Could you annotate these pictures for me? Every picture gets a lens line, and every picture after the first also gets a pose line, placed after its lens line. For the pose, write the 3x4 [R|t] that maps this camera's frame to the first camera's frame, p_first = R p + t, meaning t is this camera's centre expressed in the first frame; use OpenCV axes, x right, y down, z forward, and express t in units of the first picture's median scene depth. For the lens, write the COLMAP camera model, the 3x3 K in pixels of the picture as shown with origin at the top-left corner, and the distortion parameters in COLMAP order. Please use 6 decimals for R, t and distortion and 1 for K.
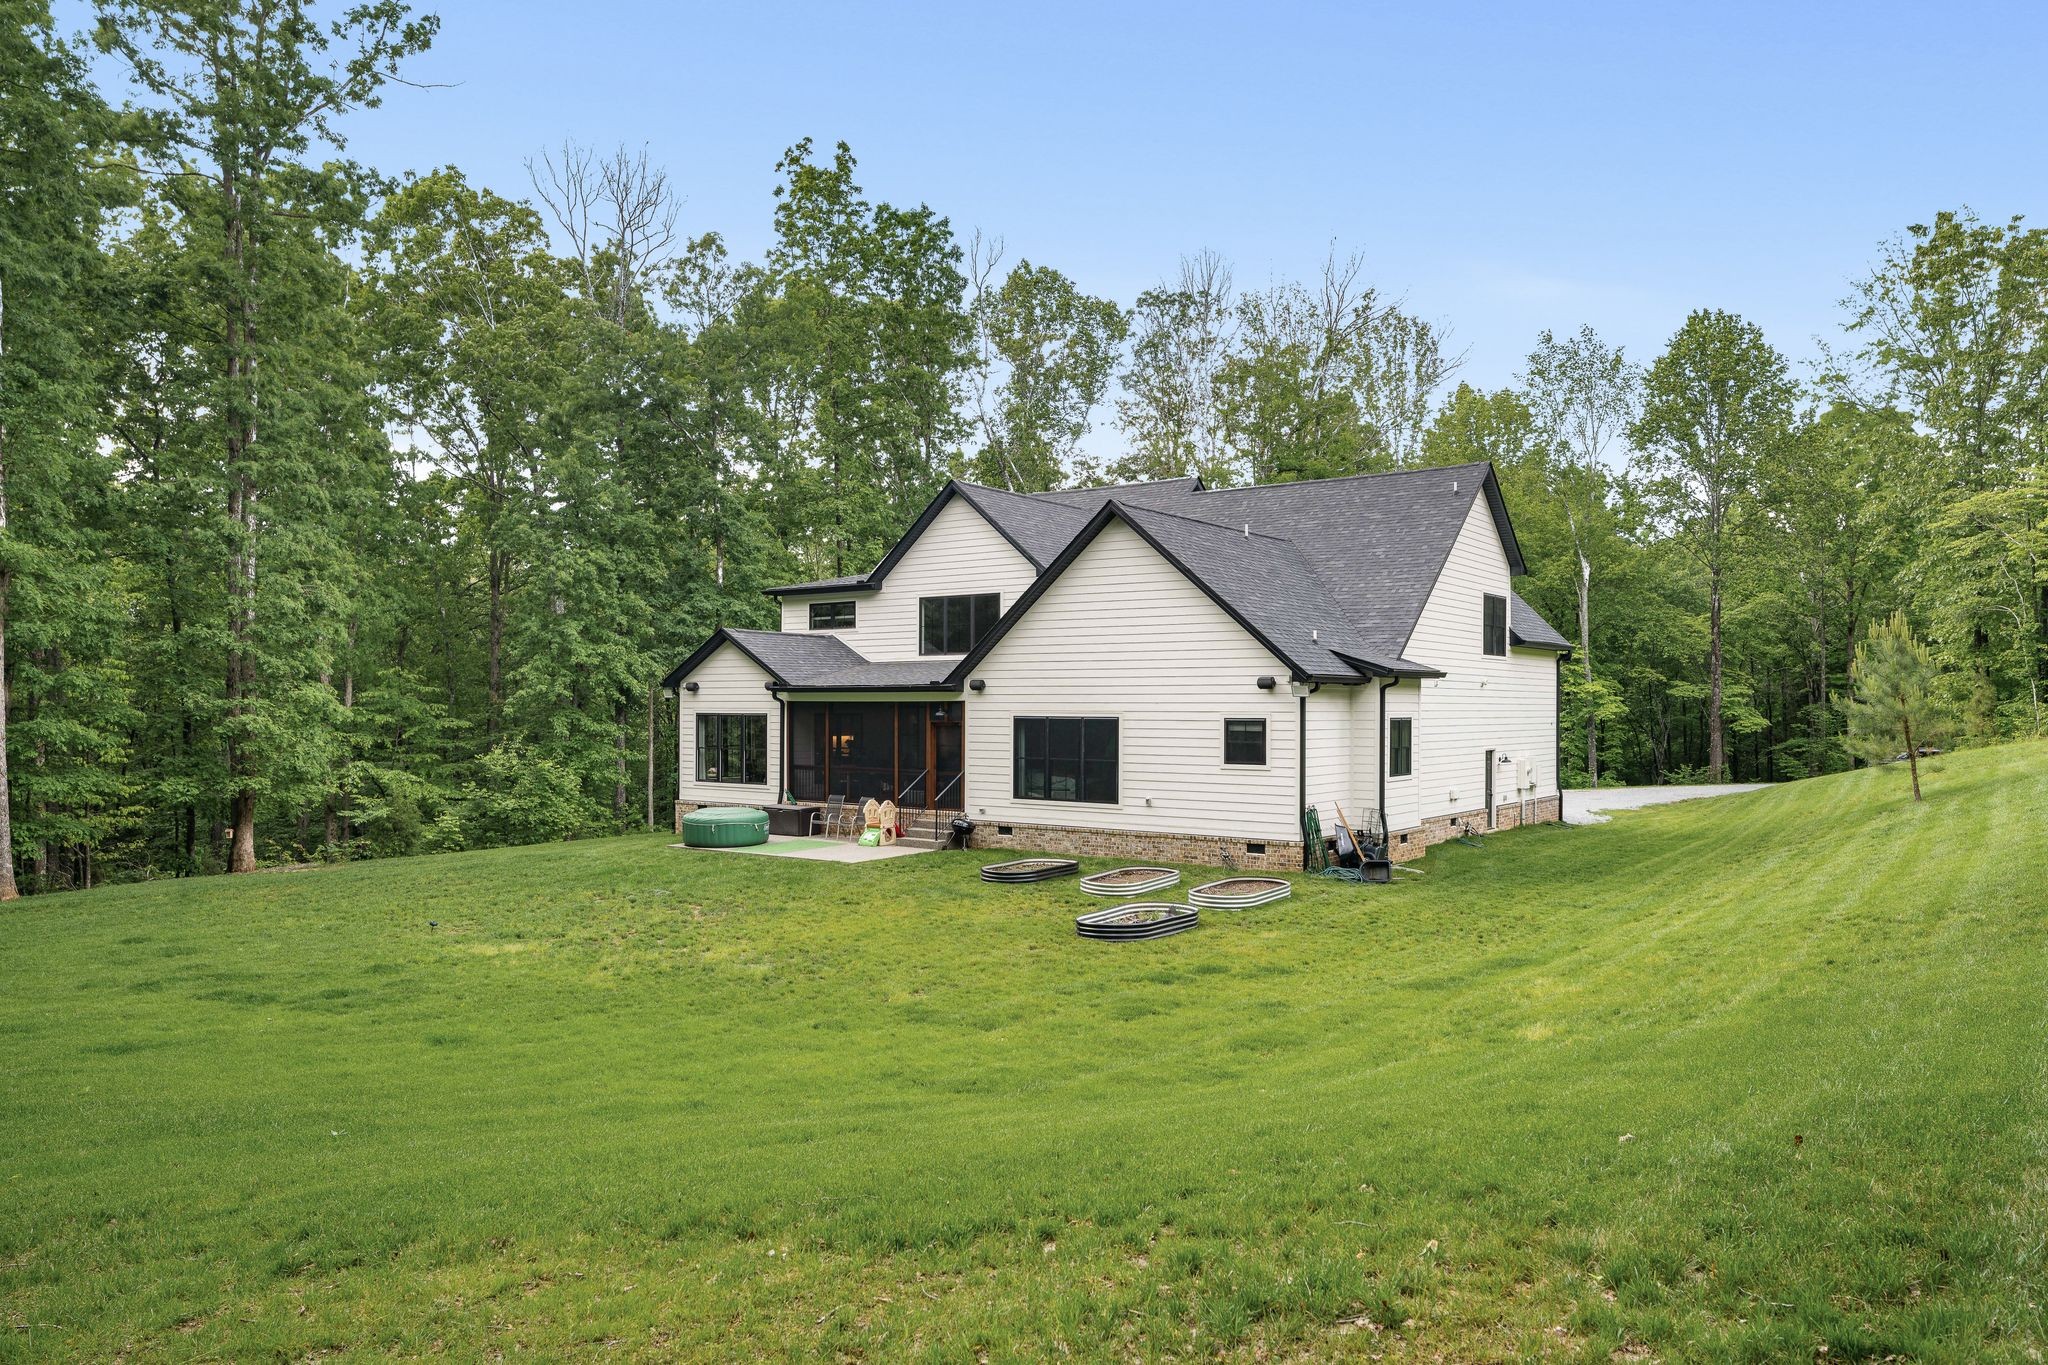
lens RADIAL K [[1431.2, 0, 1011.0], [0, 1431.2, 678.3], [0, 0, 1]] dist [0.008728, 0.004065]
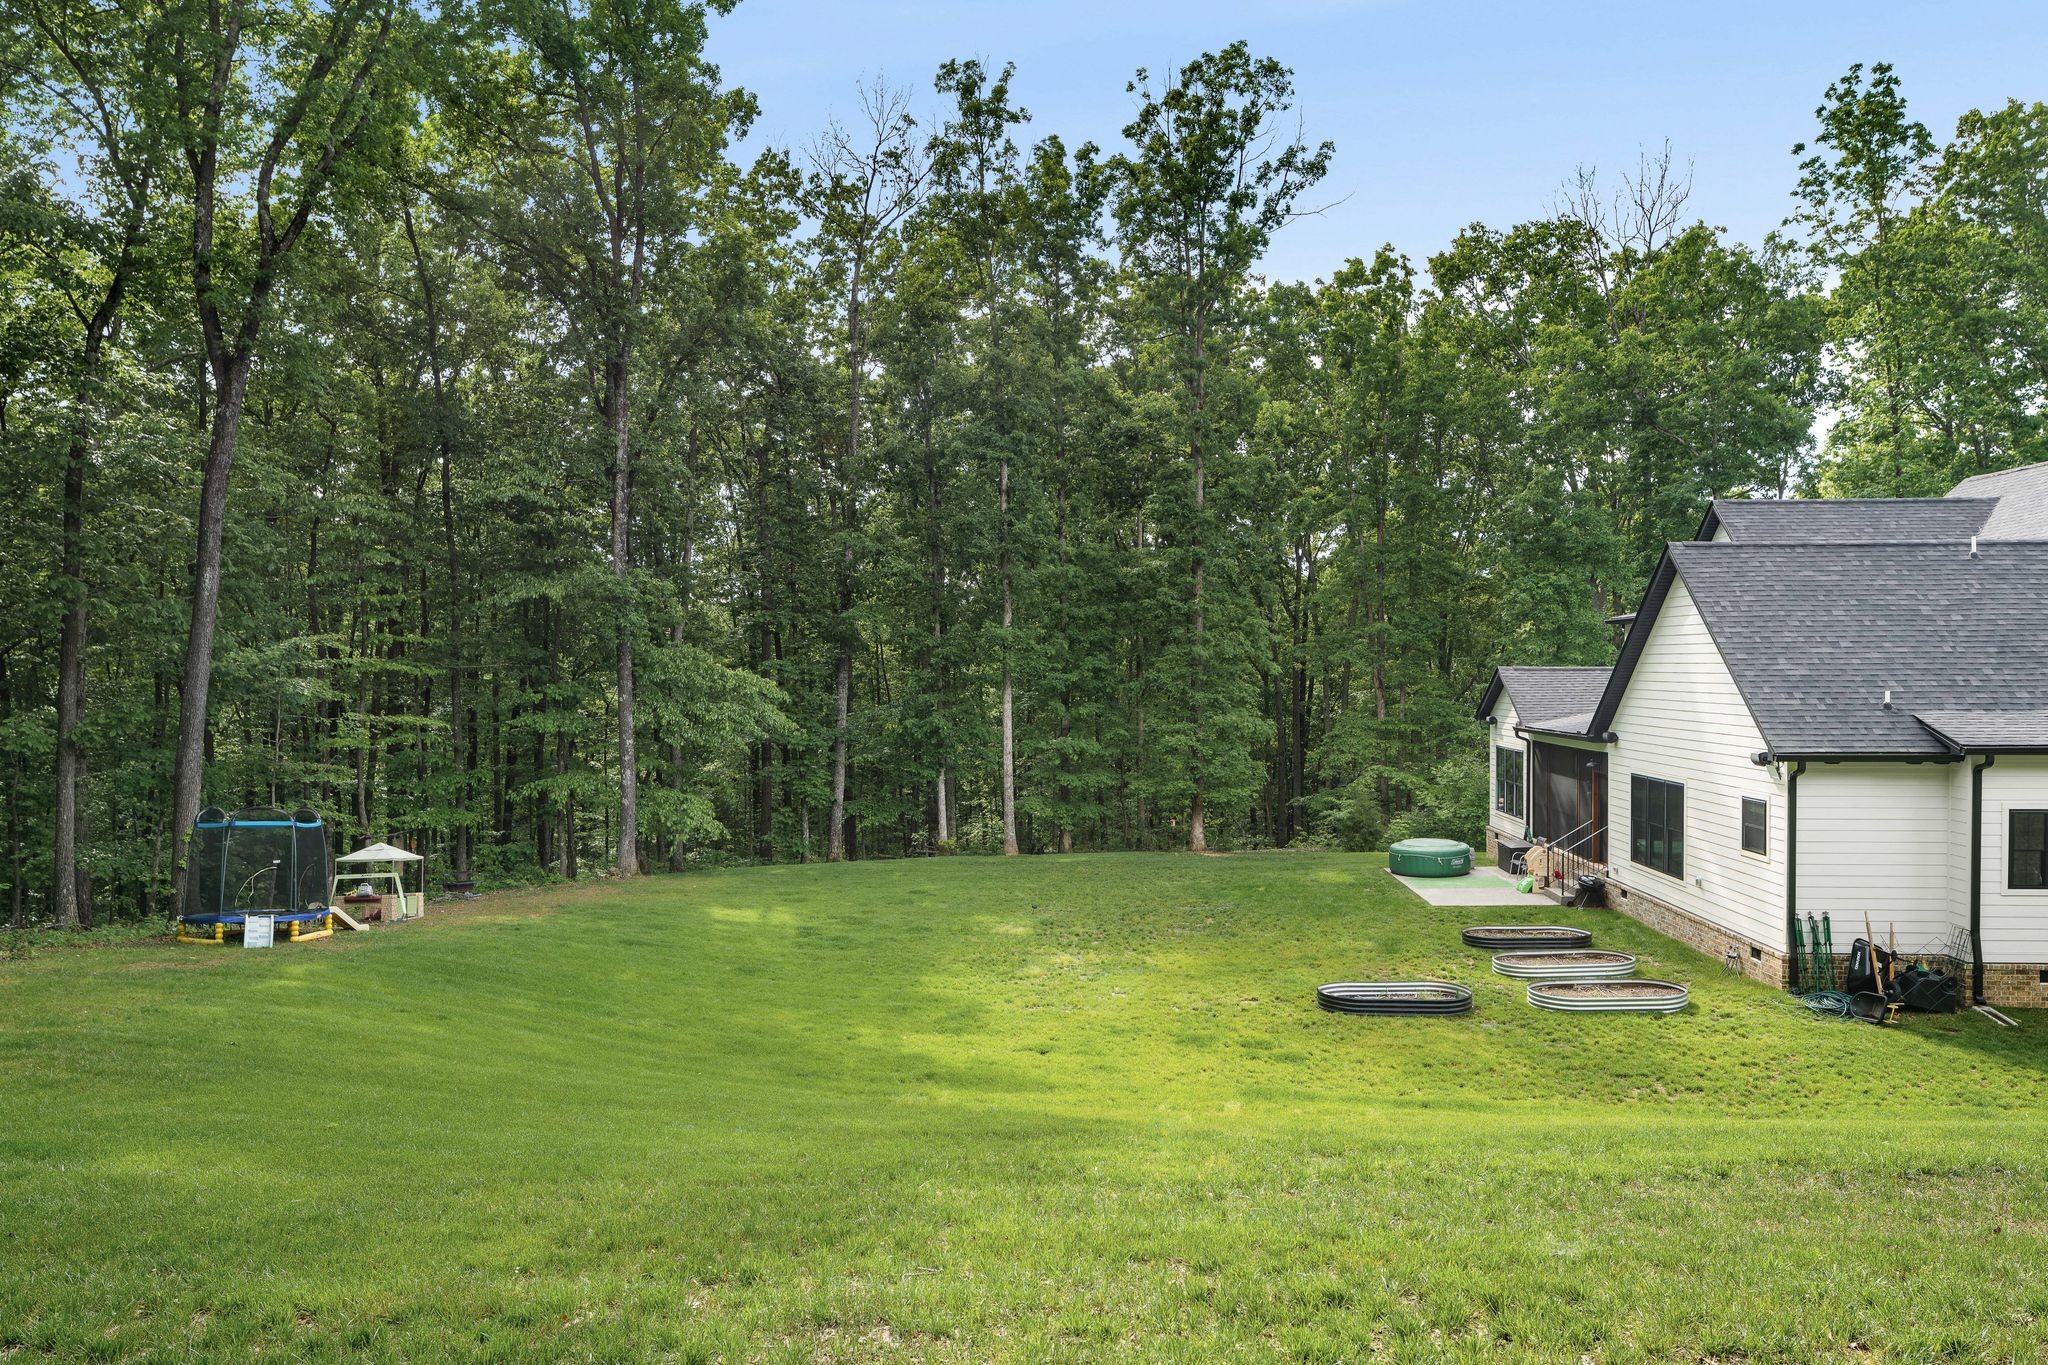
lens RADIAL K [[1431.2, 0, 1012.6], [0, 1431.2, 686.3], [0, 0, 1]] dist [0.008728, 0.004065]
pose [[0.550880, 0.005656, -0.834565, 0.559988], [0.021018, 0.999566, 0.020648, -0.057644], [0.834320, -0.028915, 0.550522, 0.152403]]
